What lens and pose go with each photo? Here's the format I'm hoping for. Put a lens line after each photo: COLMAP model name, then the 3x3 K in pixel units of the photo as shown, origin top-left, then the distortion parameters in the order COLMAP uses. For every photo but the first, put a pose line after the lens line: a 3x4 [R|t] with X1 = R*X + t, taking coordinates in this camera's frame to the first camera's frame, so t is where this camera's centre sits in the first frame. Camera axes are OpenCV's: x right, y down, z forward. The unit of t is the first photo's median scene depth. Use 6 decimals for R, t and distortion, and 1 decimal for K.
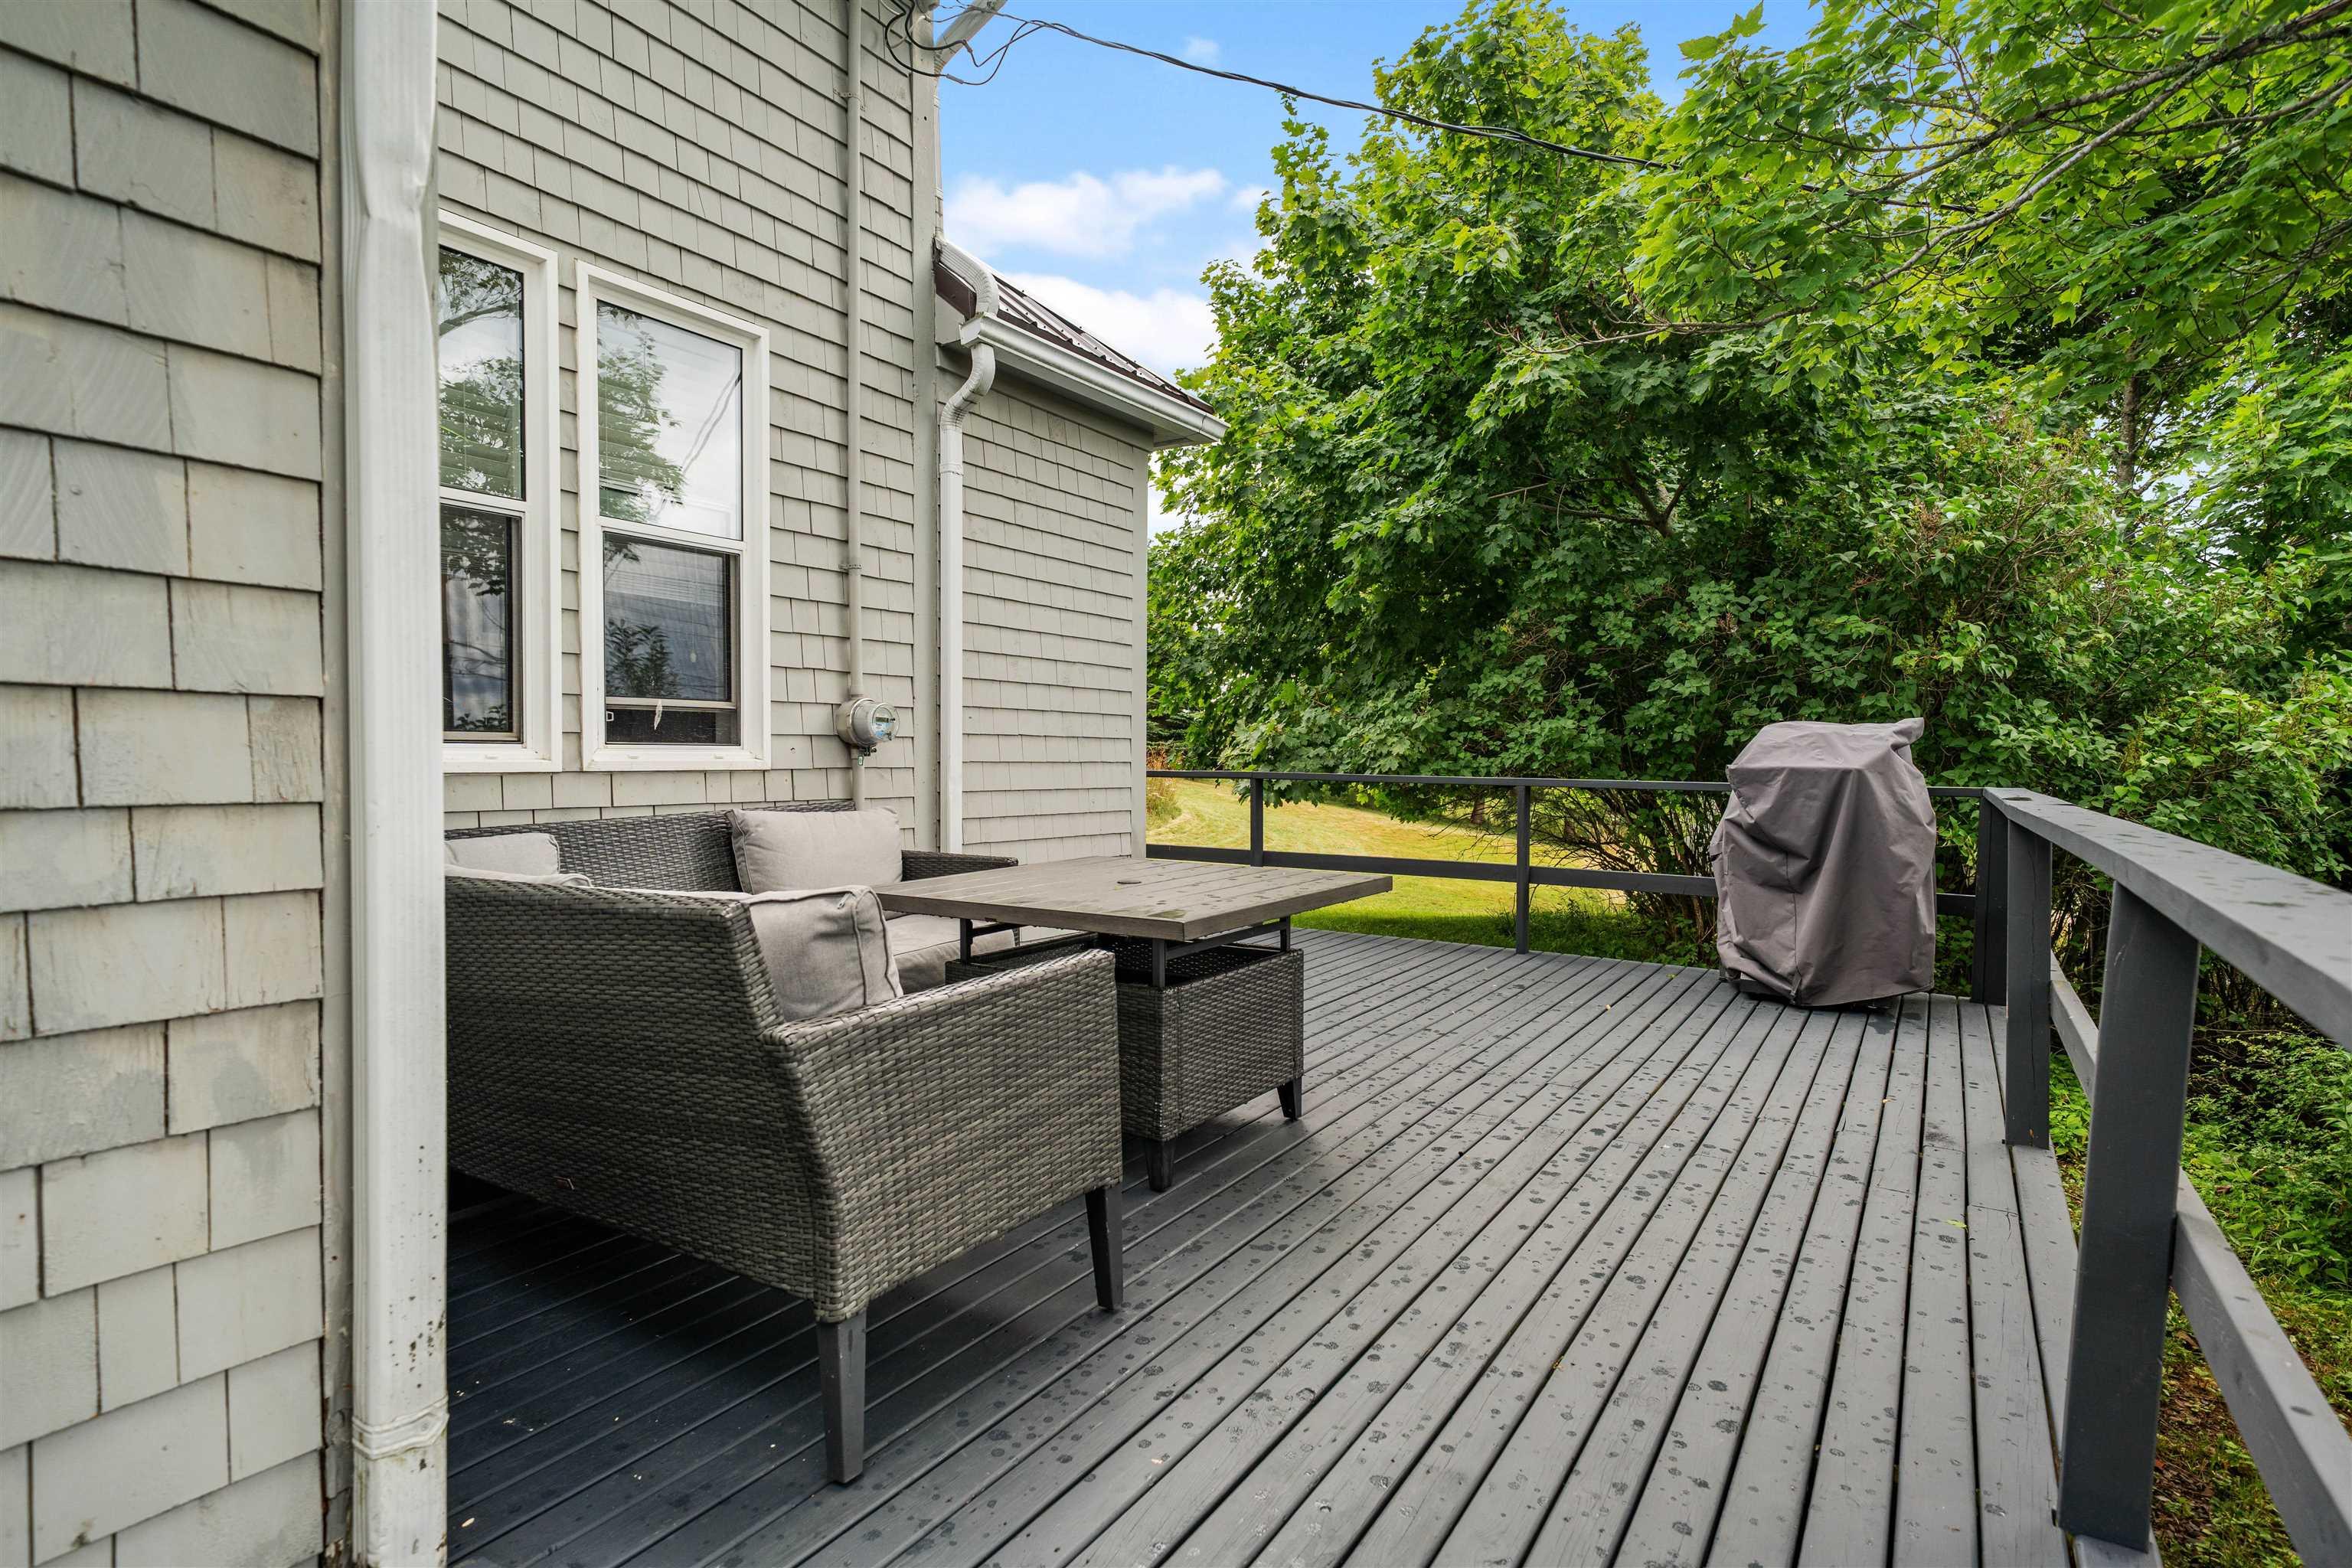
lens RADIAL K [[1238.6, 0, 1187.2], [0, 1238.6, 790.4], [0, 0, 1]] dist [0.002624, -0.001137]
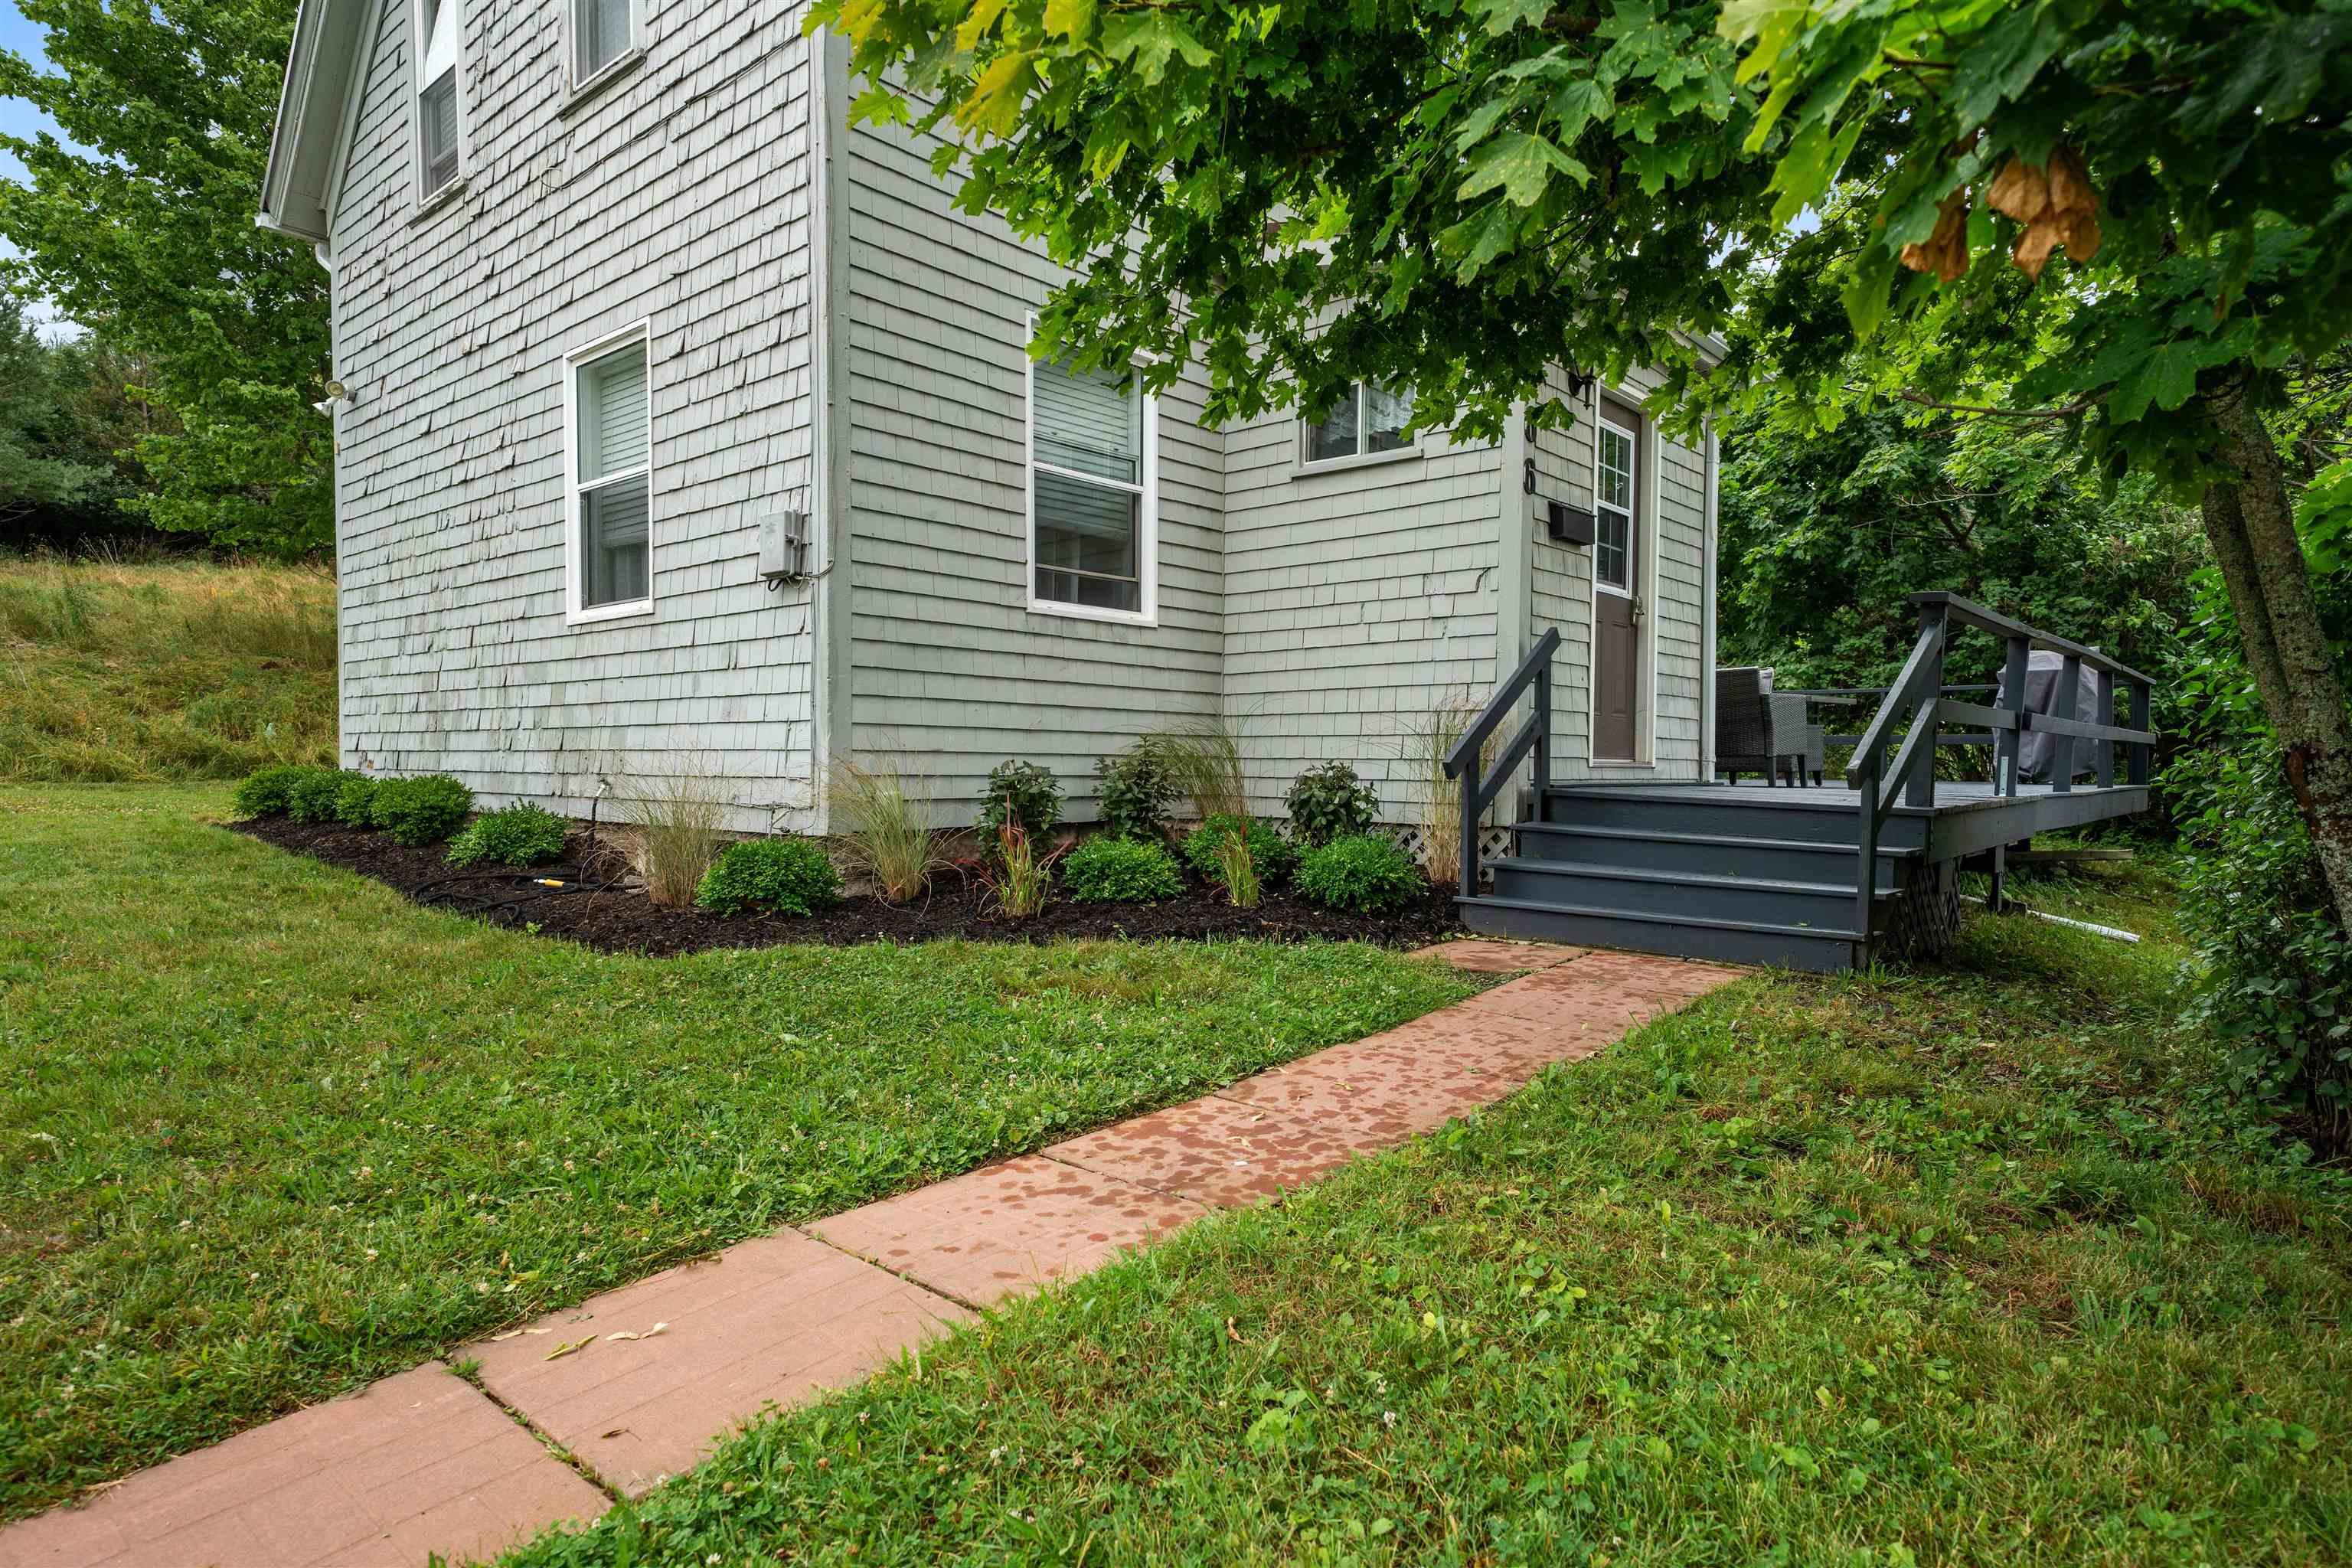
lens RADIAL K [[1322.9, 0, 1172.3], [0, 1322.9, 782.6], [0, 0, 1]] dist [0.005118, 0.000257]
pose [[0.984451, -0.000100, -0.175661, -0.322222], [-0.002101, 0.999922, -0.012347, 0.118323], [0.175648, 0.012524, 0.984373, -0.862487]]
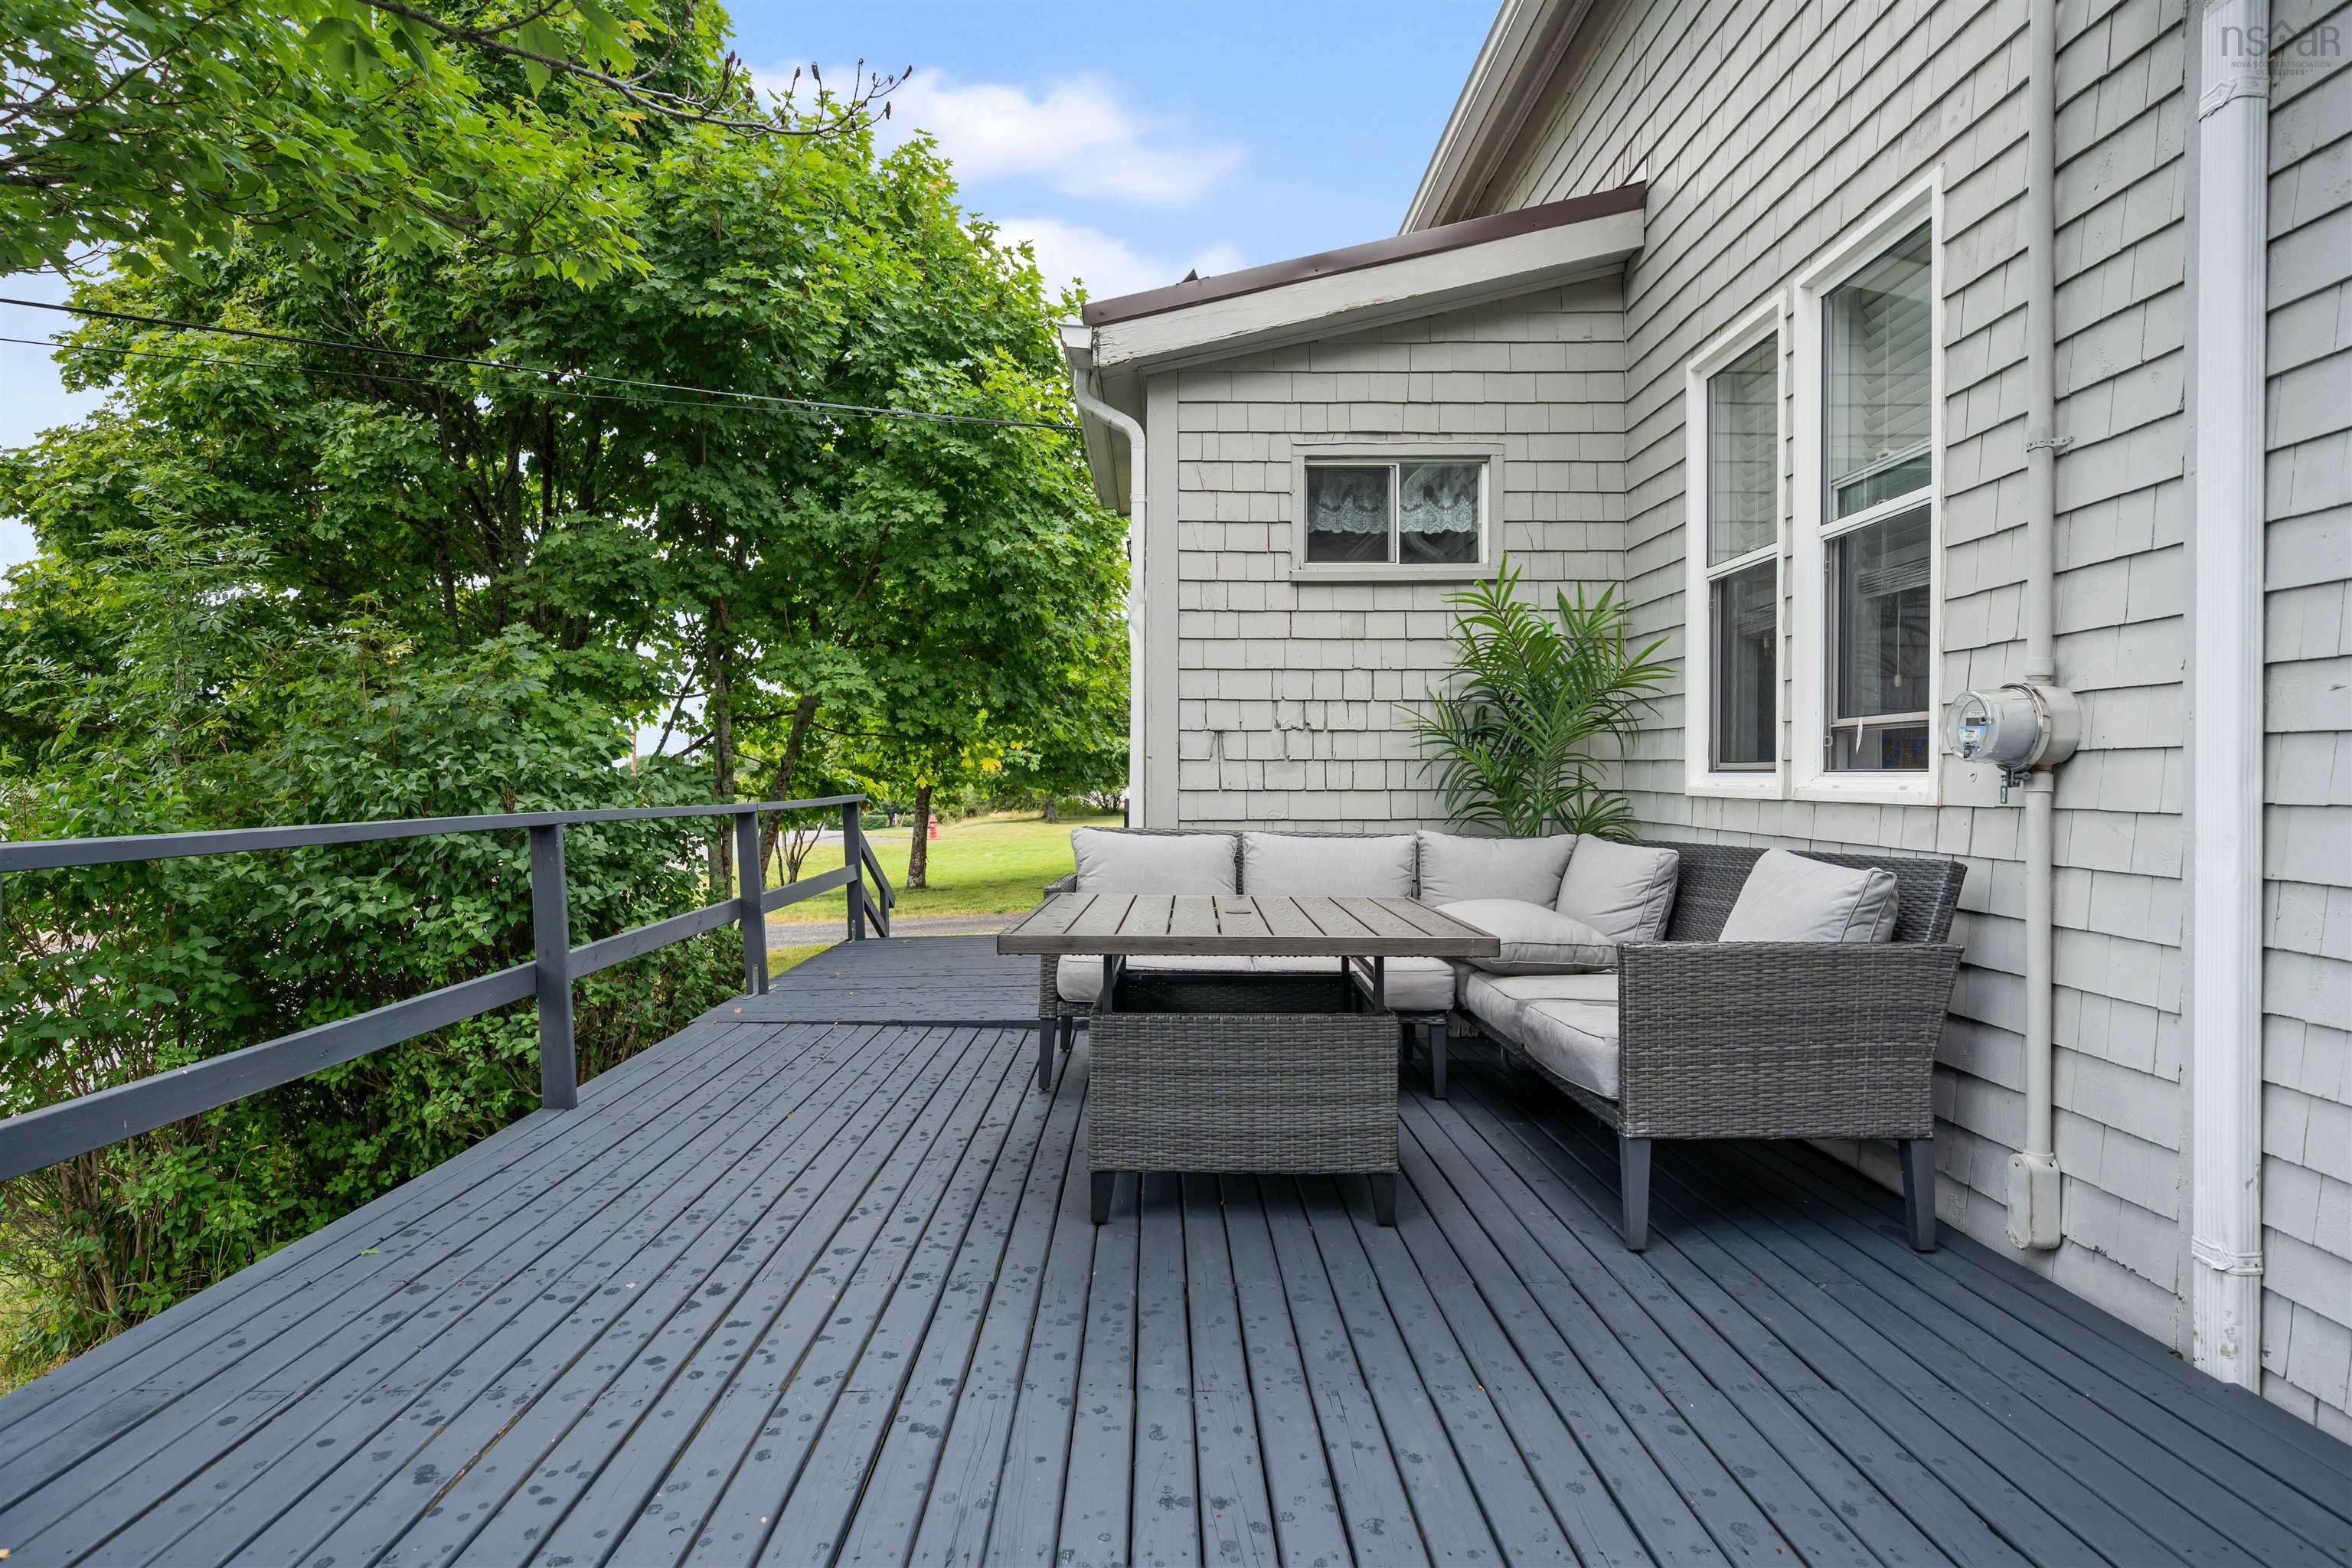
lens RADIAL K [[1238.6, 0, 1169.9], [0, 1238.6, 778.2], [0, 0, 1]] dist [0.002624, -0.001137]
pose [[-0.846802, -0.006159, -0.531872, 0.523375], [-0.023063, 0.999418, 0.025145, -0.053562], [0.531407, 0.033560, -0.846451, 1.846576]]
